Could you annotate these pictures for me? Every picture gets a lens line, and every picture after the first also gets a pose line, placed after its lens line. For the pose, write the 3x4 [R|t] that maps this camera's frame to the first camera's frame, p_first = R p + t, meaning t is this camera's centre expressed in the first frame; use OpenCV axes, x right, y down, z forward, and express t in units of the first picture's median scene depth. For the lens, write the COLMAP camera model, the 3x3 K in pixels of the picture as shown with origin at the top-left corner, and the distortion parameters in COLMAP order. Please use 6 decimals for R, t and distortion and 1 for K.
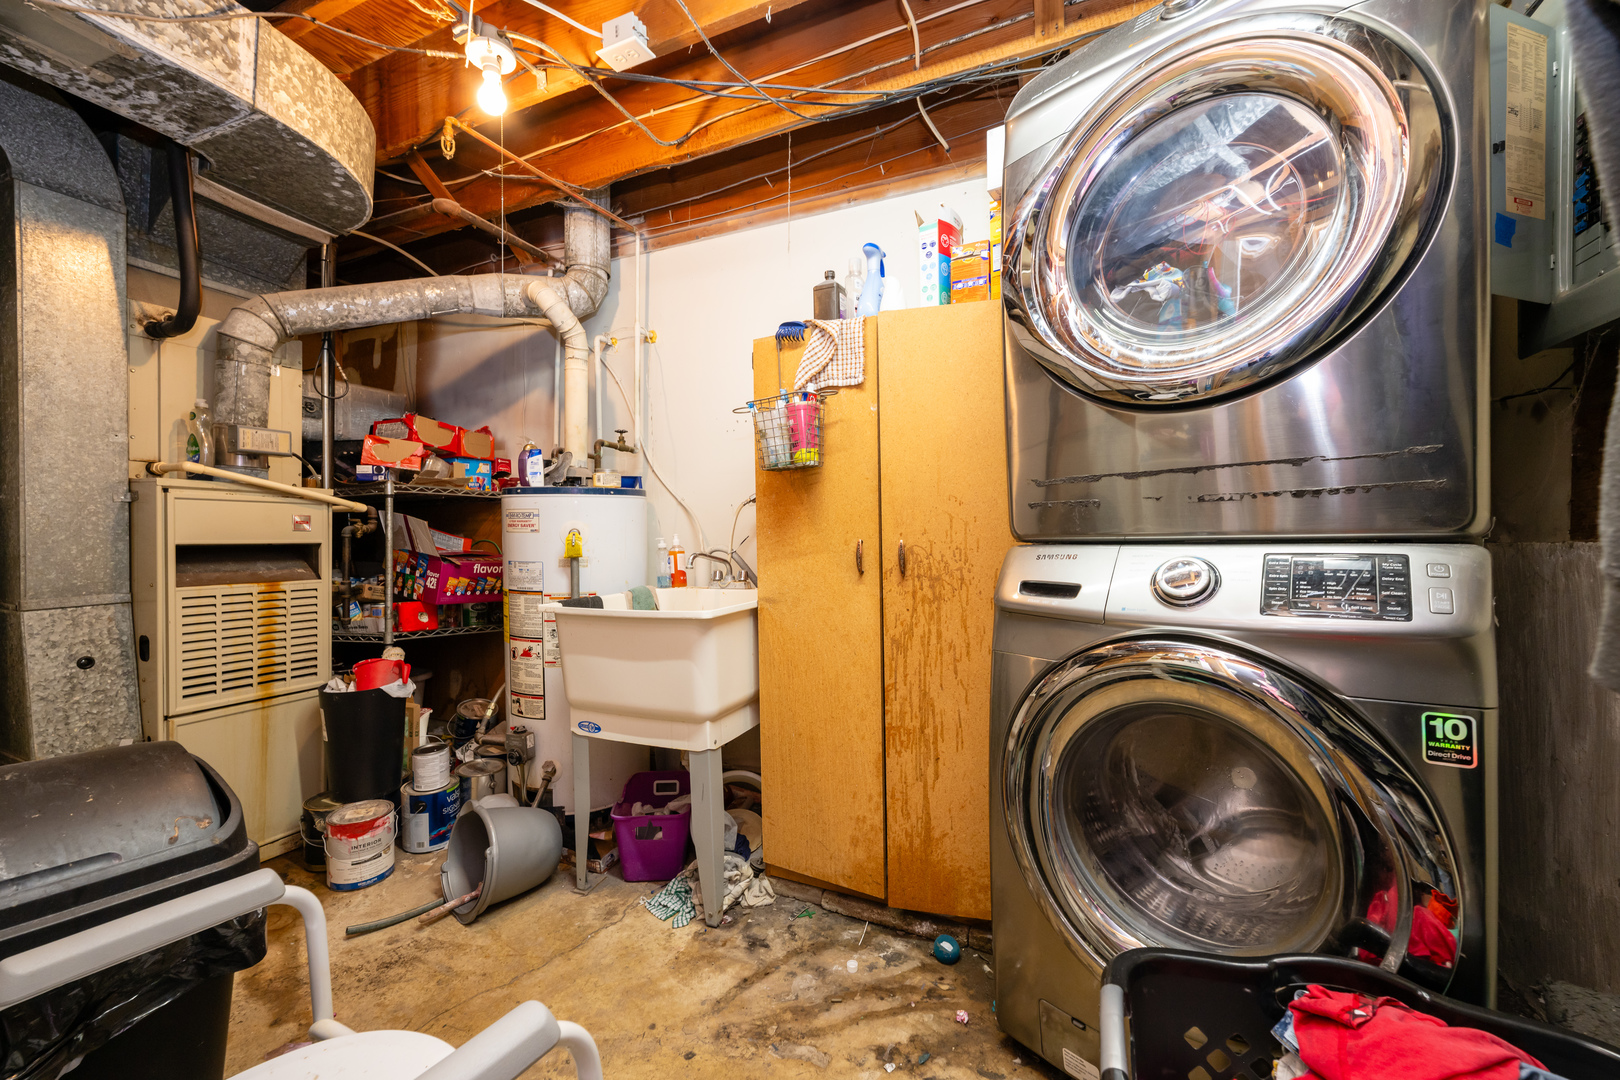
lens RADIAL K [[640.9, 0, 805.8], [0, 640.9, 542.4], [0, 0, 1]] dist [-0.000479, -0.000033]
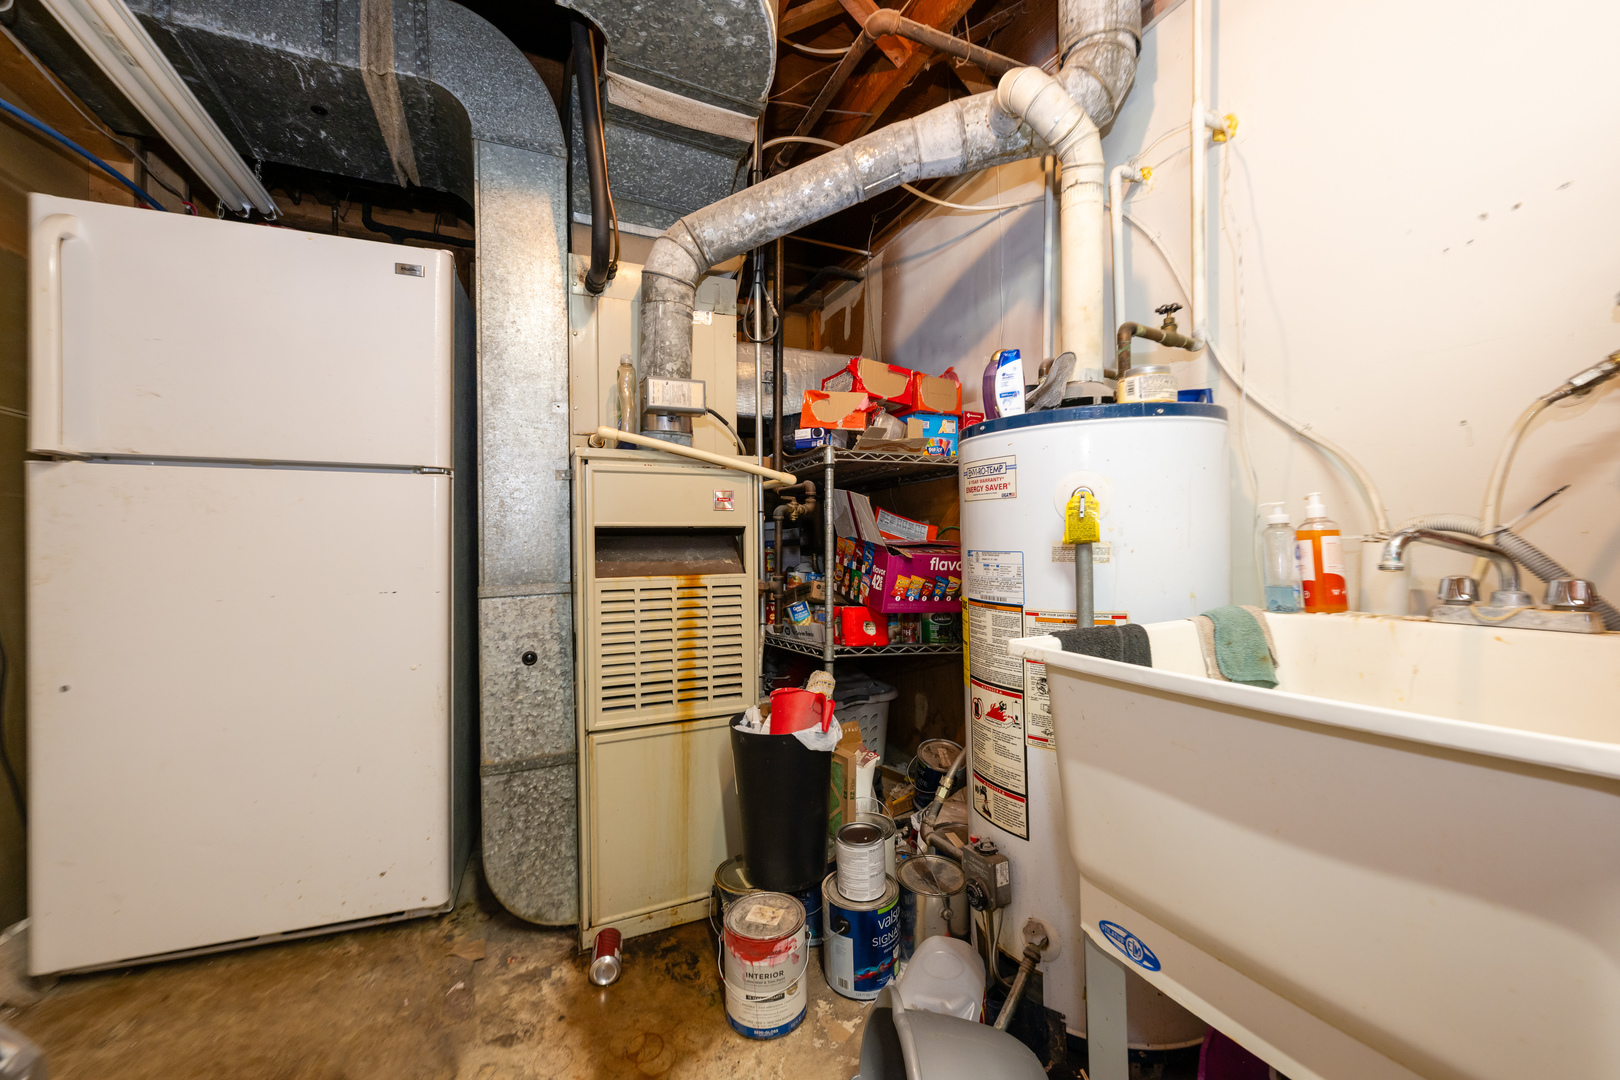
lens RADIAL K [[640.9, 0, 809.8], [0, 640.9, 543.2], [0, 0, 1]] dist [-0.000479, -0.000033]
pose [[0.746758, -0.005082, -0.665076, -0.183246], [0.004241, 0.999987, -0.002880, 0.024005], [0.665082, -0.000670, 0.746770, 0.472158]]
